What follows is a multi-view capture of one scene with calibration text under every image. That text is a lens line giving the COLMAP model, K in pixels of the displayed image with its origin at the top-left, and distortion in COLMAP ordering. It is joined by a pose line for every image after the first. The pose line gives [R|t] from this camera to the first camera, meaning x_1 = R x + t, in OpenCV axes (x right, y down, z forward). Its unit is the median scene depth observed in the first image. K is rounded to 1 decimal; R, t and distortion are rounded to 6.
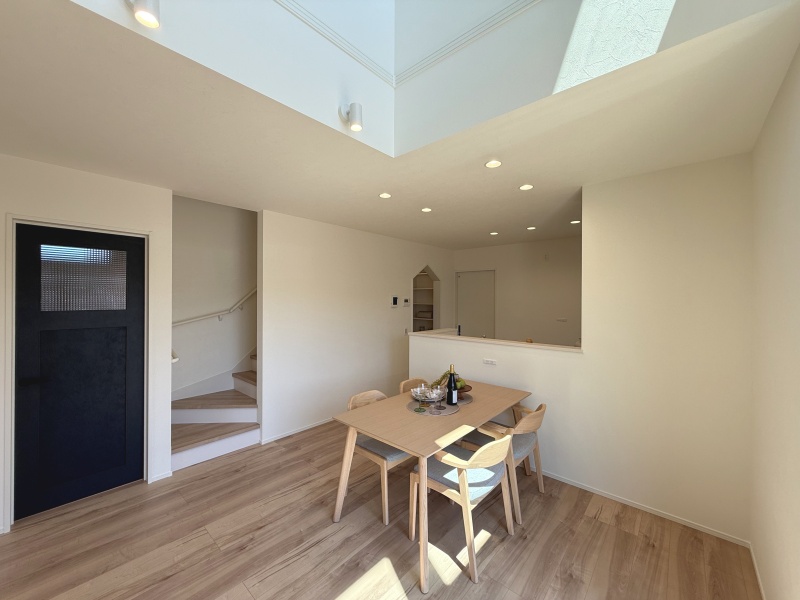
lens RADIAL K [[319.1, 0, 396.6], [0, 319.1, 301.1], [0, 0, 1]] dist [-0.000005, 0.000143]
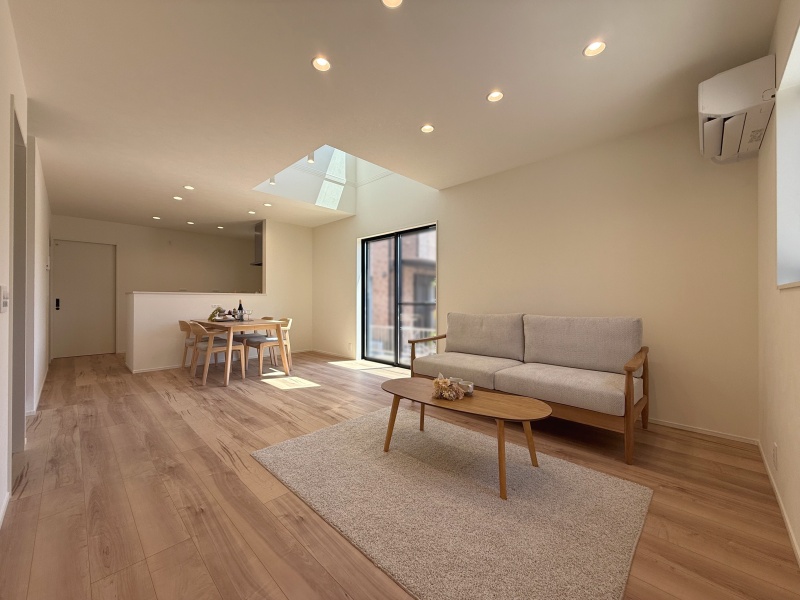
lens RADIAL K [[319.1, 0, 399.8], [0, 319.1, 298.8], [0, 0, 1]] dist [-0.000005, 0.000143]
pose [[0.033950, -0.002242, 0.999421, -1.507106], [0.008652, 0.999961, 0.001950, 0.183326], [-0.999386, 0.008581, 0.033968, 0.007320]]
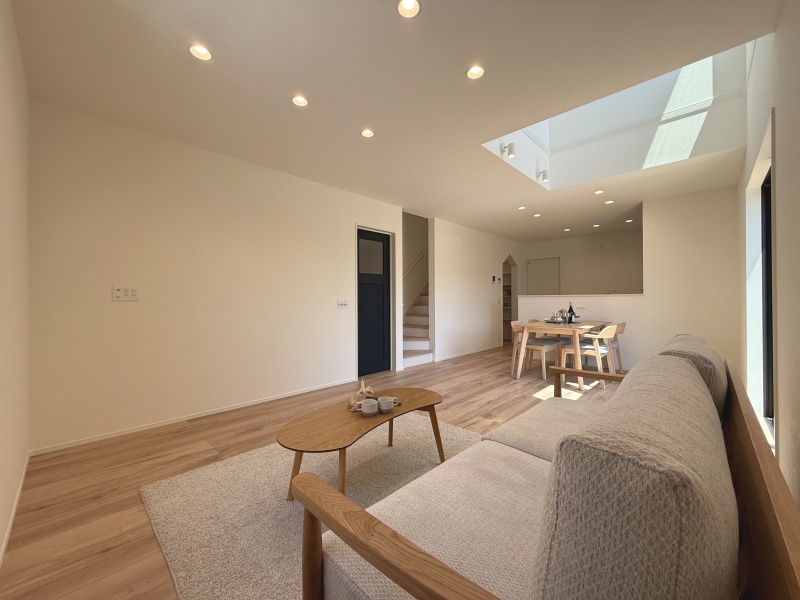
lens RADIAL K [[319.1, 0, 394.8], [0, 319.1, 295.8], [0, 0, 1]] dist [-0.000005, 0.000143]
pose [[0.998933, -0.012096, -0.044579, -0.676778], [0.011077, 0.999673, -0.023048, 0.181998], [0.044843, 0.022530, 0.998740, -0.771149]]
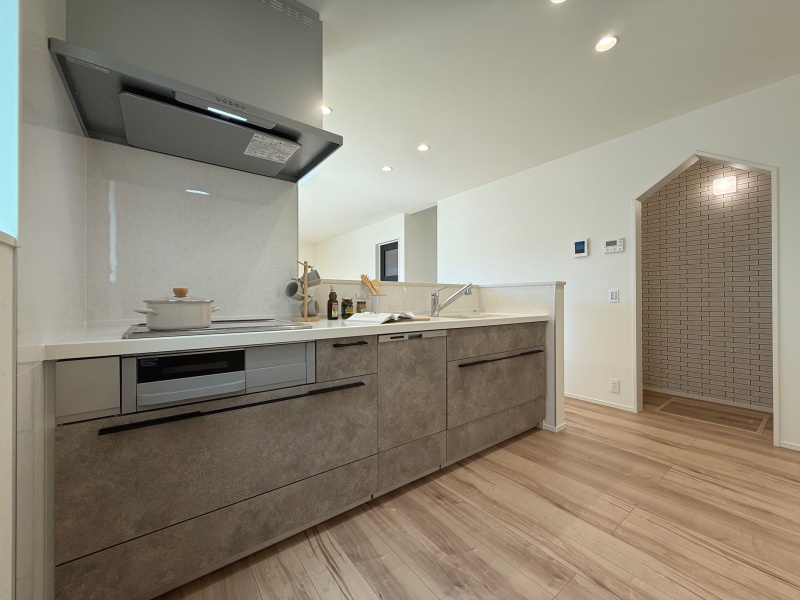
lens RADIAL K [[319.1, 0, 398.9], [0, 319.1, 296.8], [0, 0, 1]] dist [-0.000005, 0.000143]
pose [[-0.184694, -0.015555, -0.982673, 1.244581], [-0.009140, 0.999859, -0.014109, 0.199552], [0.982754, 0.006376, -0.184810, 1.337422]]
